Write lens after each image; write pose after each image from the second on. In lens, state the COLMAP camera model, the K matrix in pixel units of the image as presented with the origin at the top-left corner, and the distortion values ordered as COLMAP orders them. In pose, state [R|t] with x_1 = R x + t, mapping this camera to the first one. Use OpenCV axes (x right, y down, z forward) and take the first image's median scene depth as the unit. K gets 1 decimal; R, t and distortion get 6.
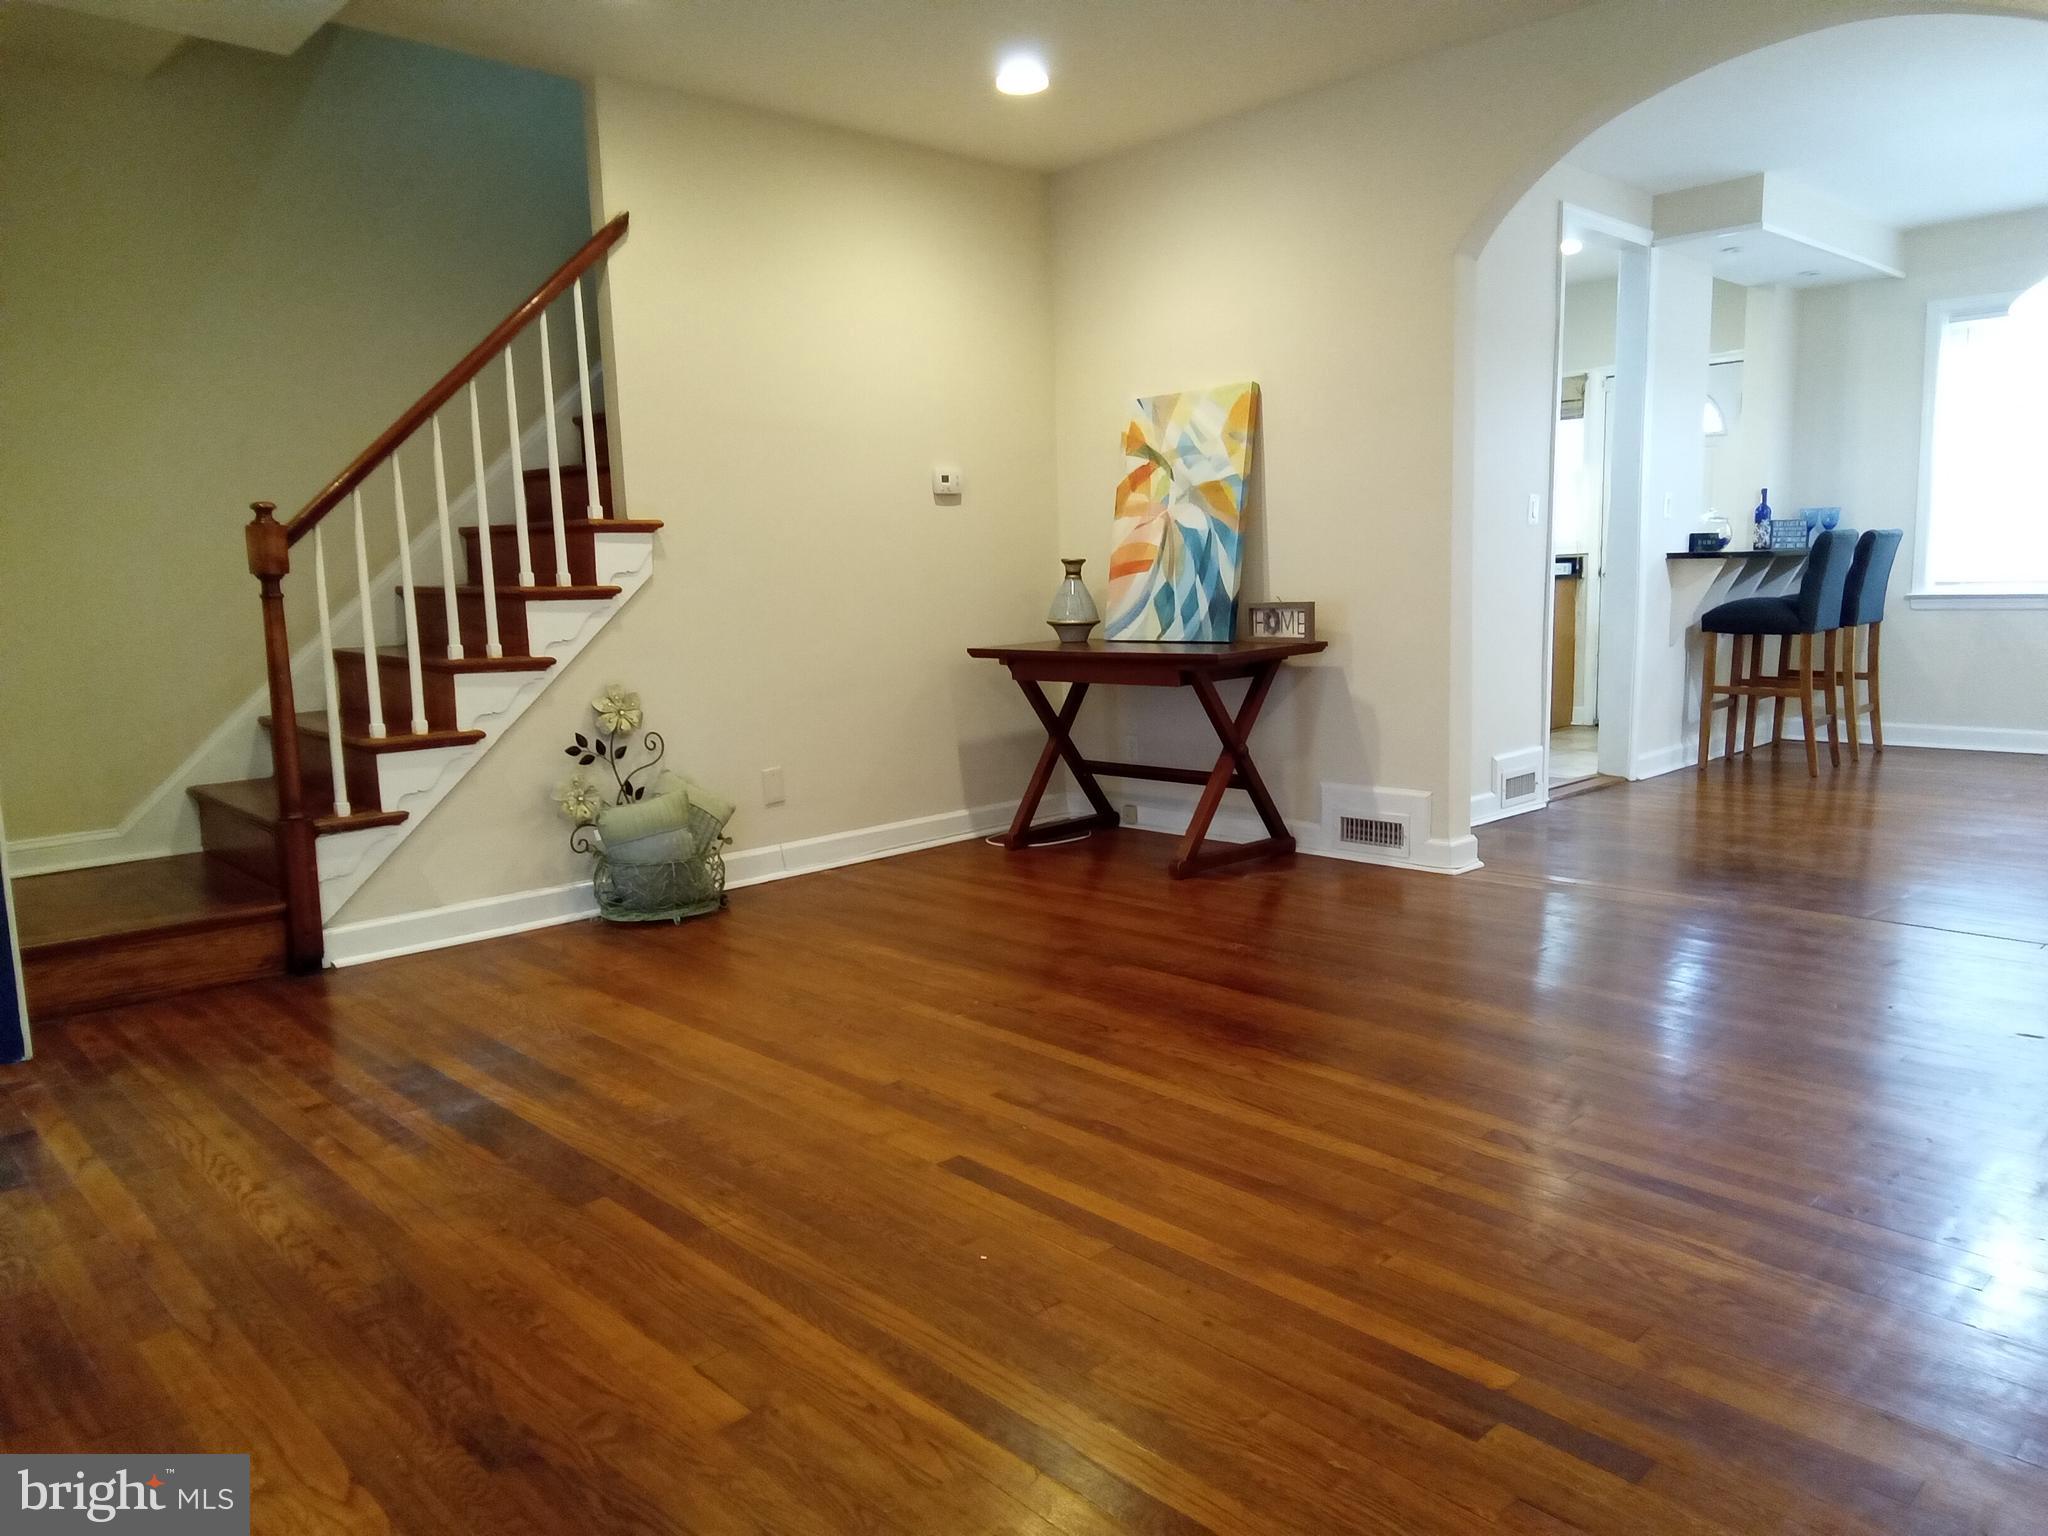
lens RADIAL K [[1411.9, 0, 1032.2], [0, 1411.9, 775.4], [0, 0, 1]] dist [0.073280, -0.088545]
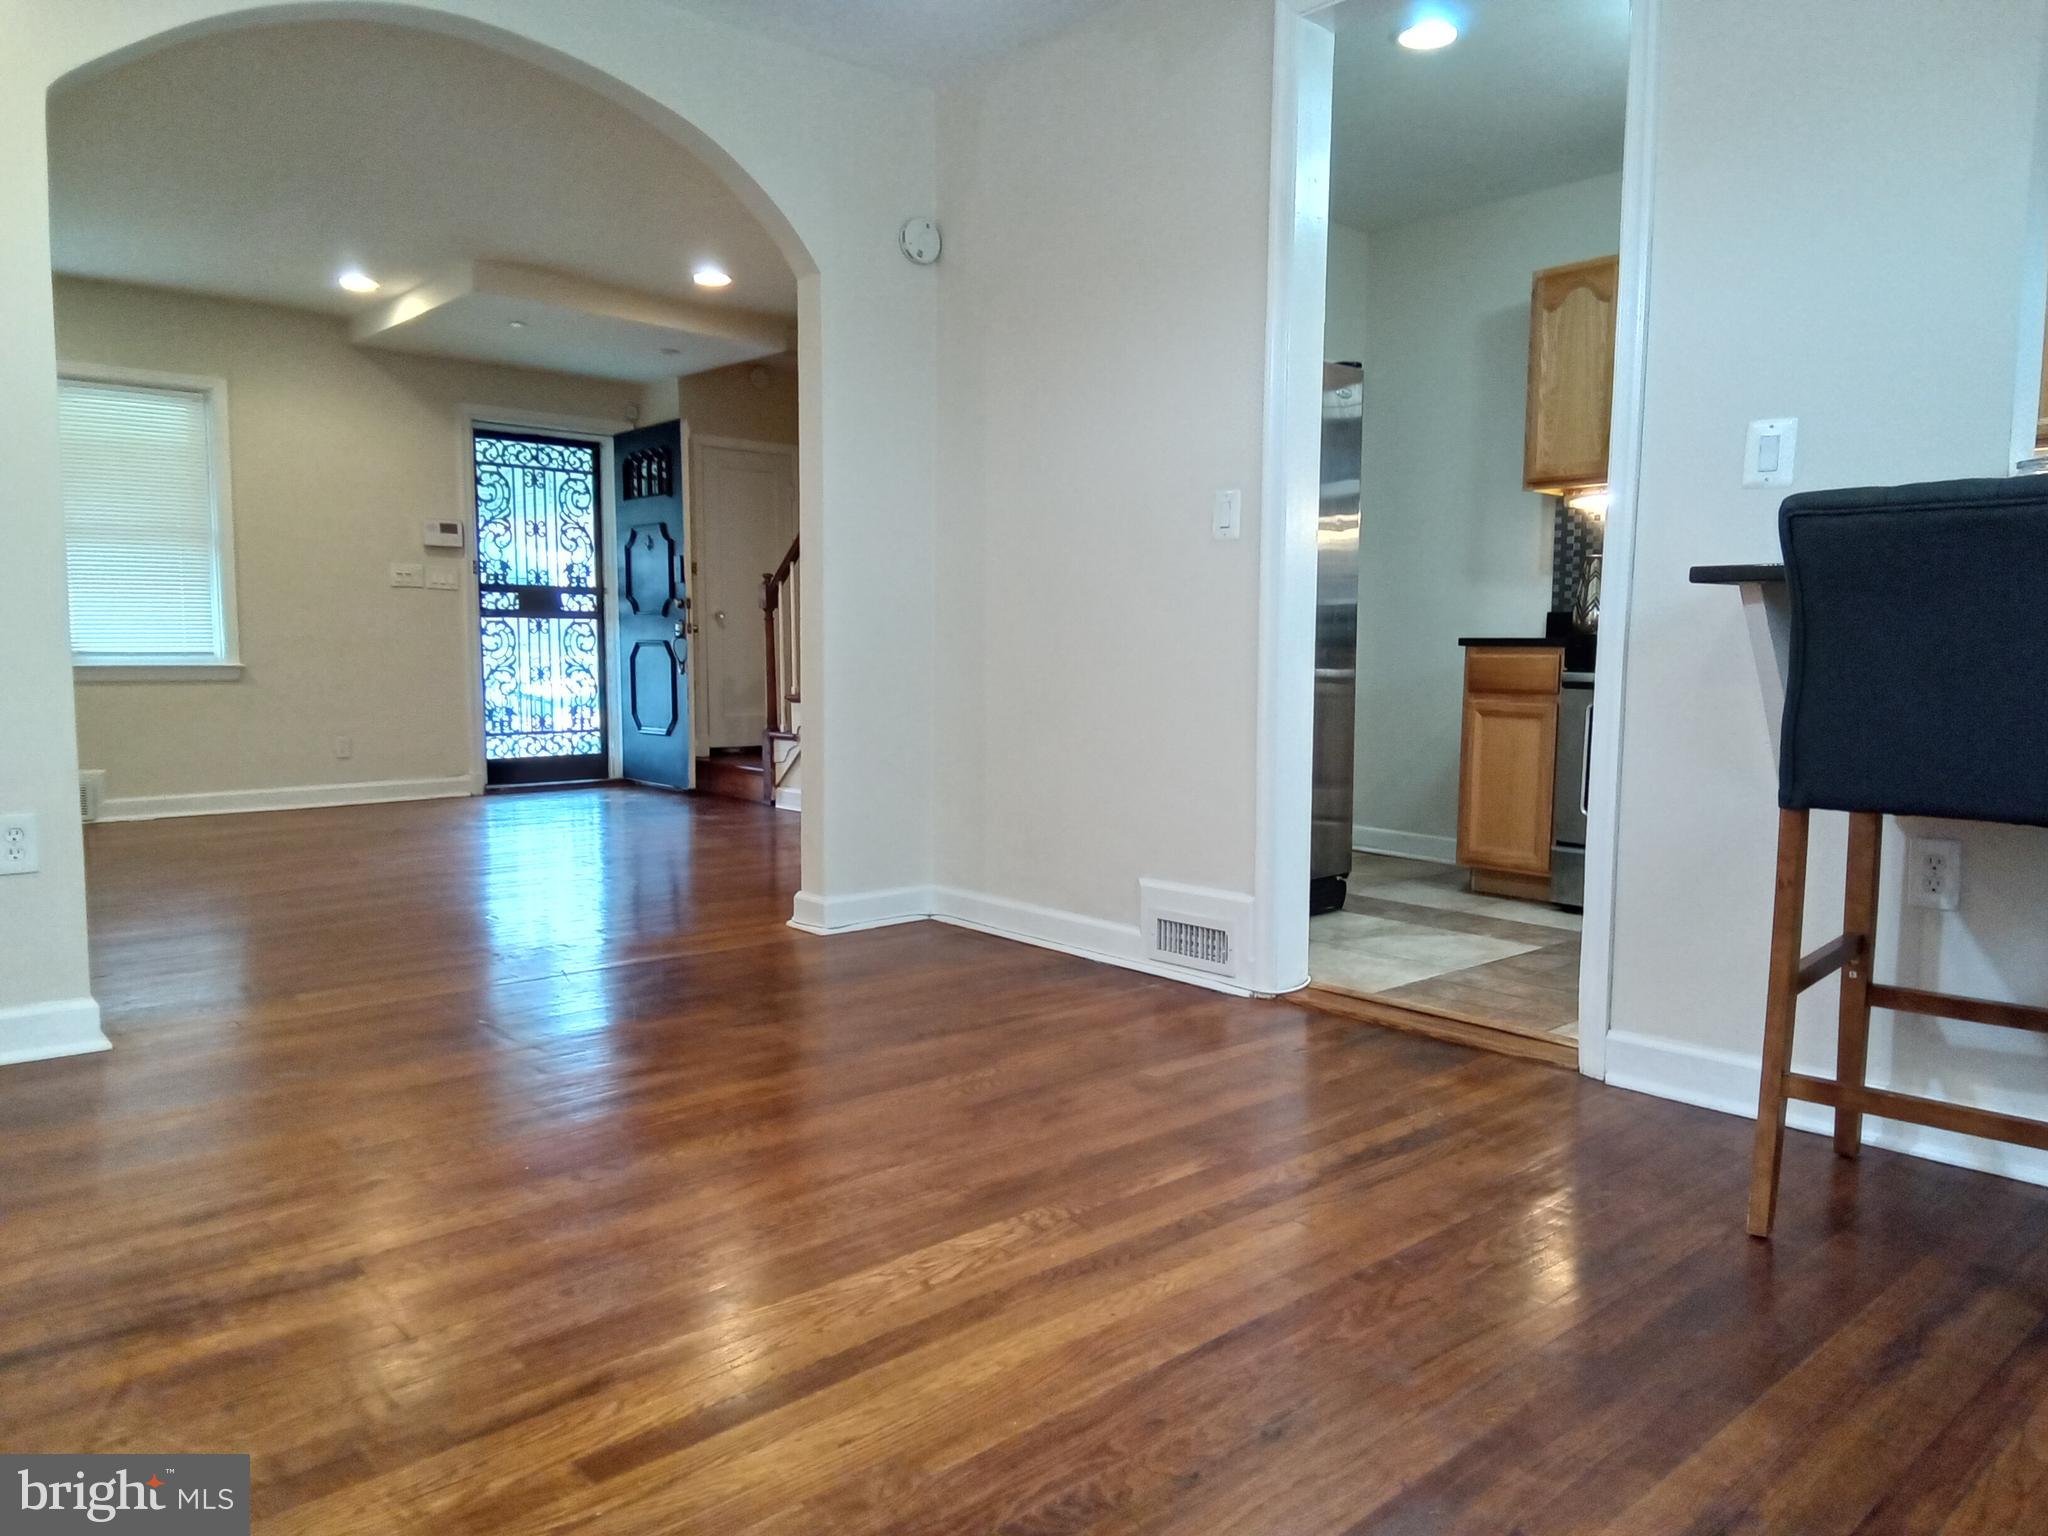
lens RADIAL K [[1388.0, 0, 1025.9], [0, 1388.0, 778.9], [0, 0, 1]] dist [0.069076, -0.100271]
pose [[-0.012802, 0.121775, -0.992475, 1.258630], [-0.149090, 0.981229, 0.122319, -0.169578], [0.988741, 0.149534, 0.005593, 1.180391]]
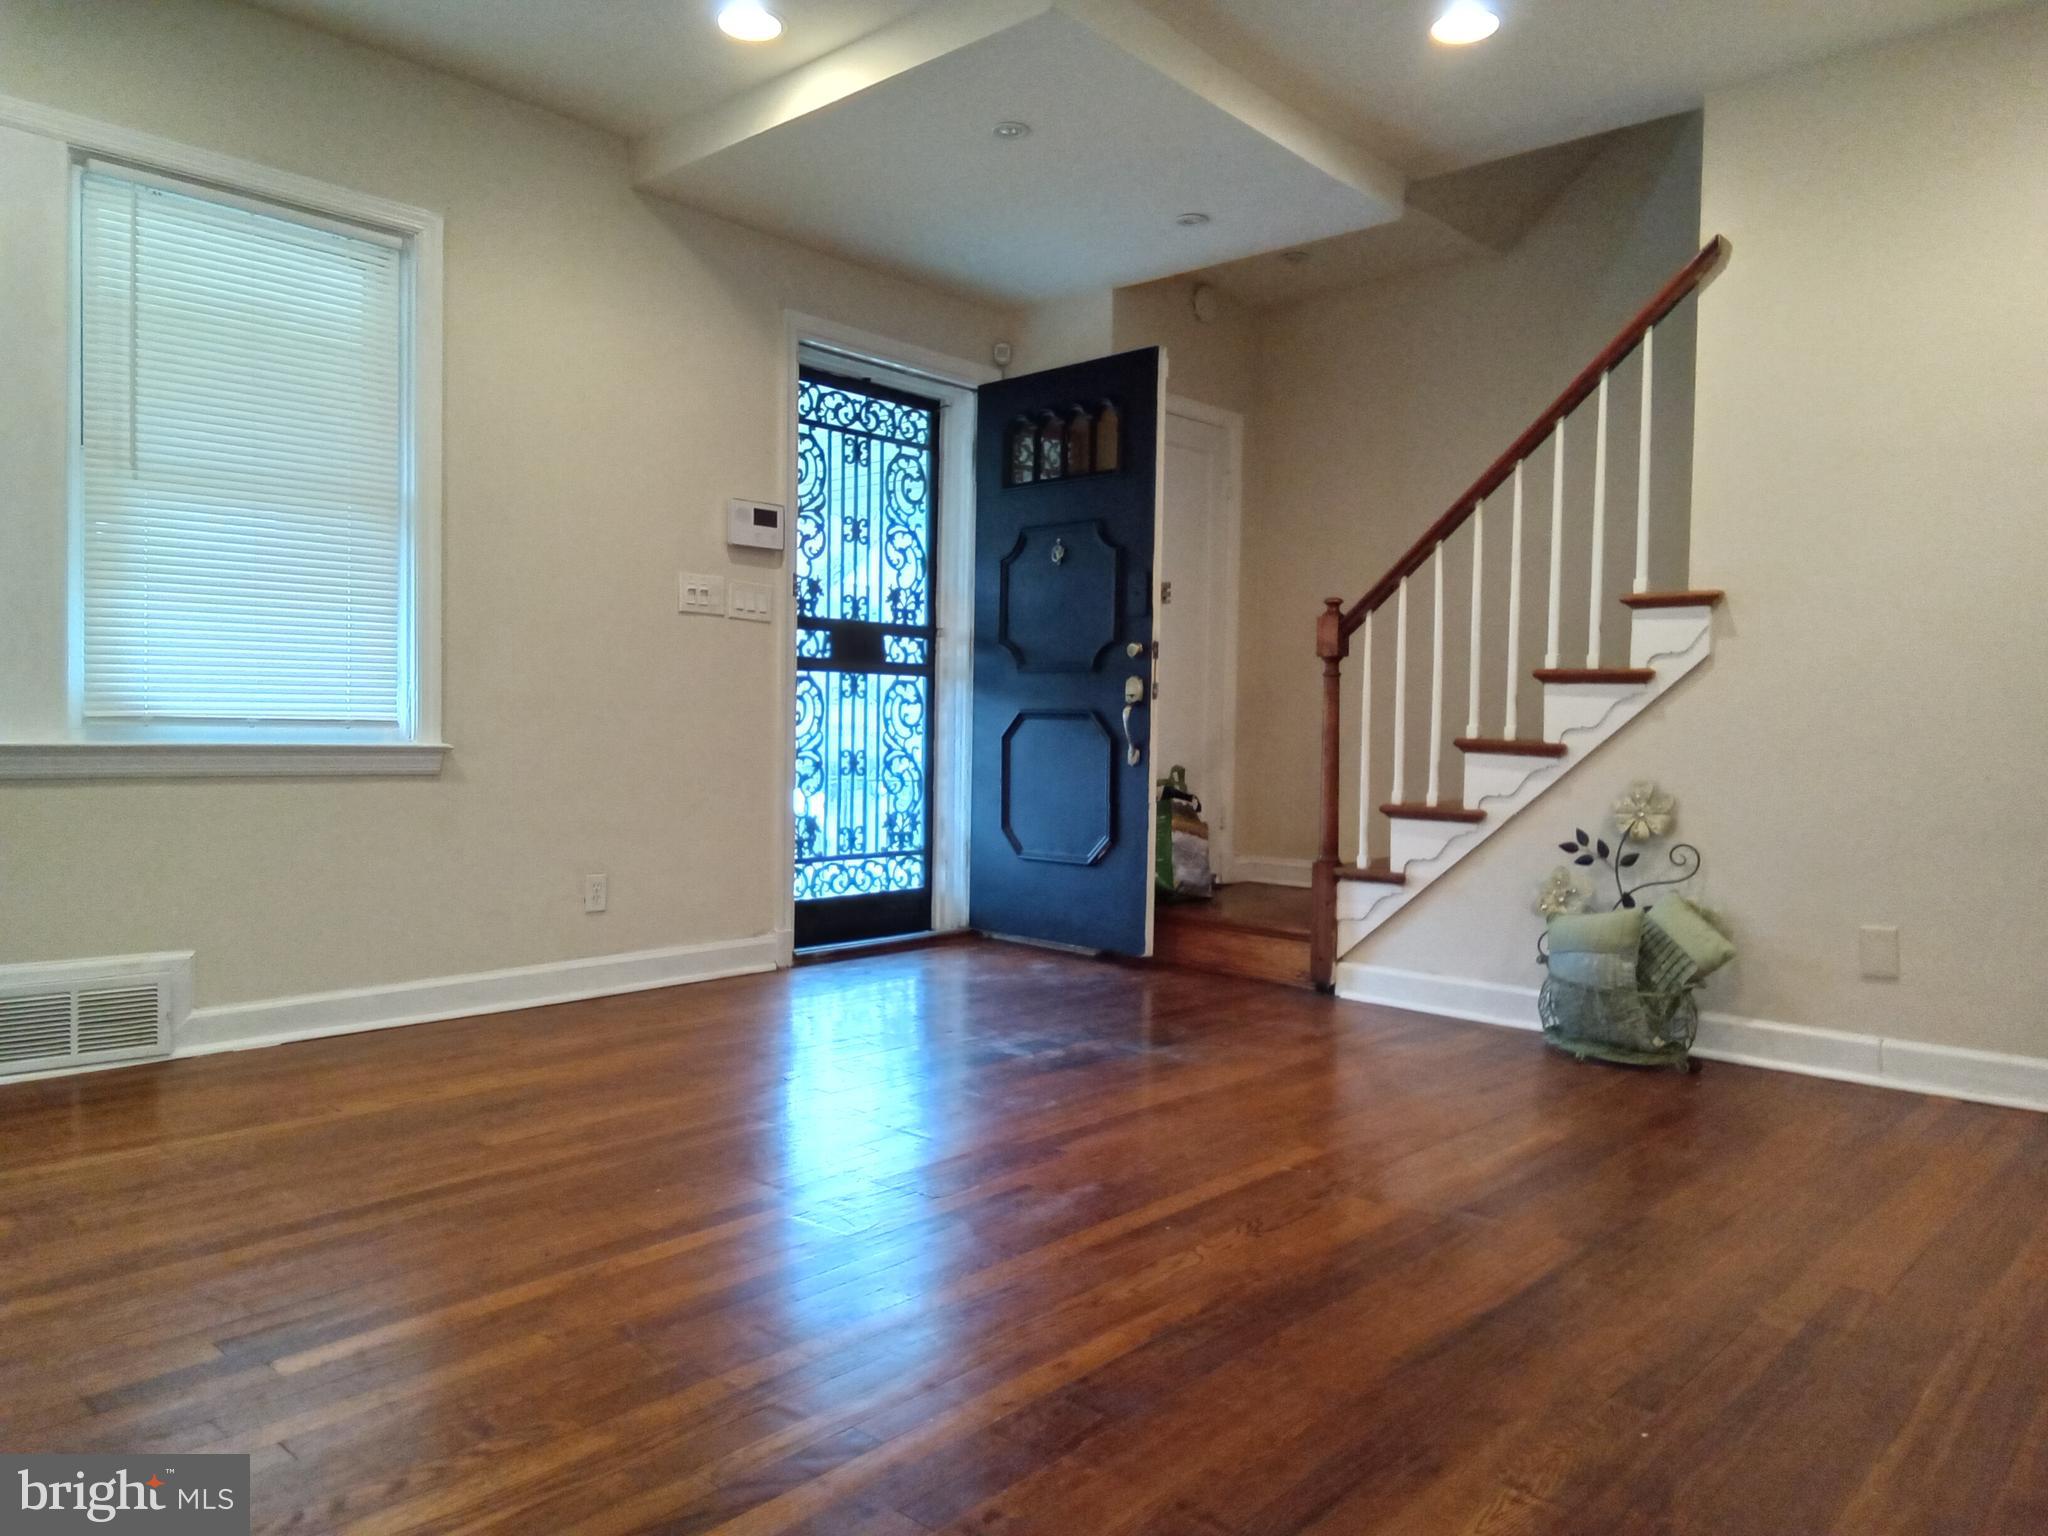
lens RADIAL K [[1417.5, 0, 1028.6], [0, 1417.5, 776.5], [0, 0, 1]] dist [0.072294, -0.093131]
pose [[0.061181, 0.062374, -0.996176, 0.557948], [-0.162824, 0.985300, 0.051693, -0.051908], [0.984756, 0.159039, 0.070438, 0.574037]]
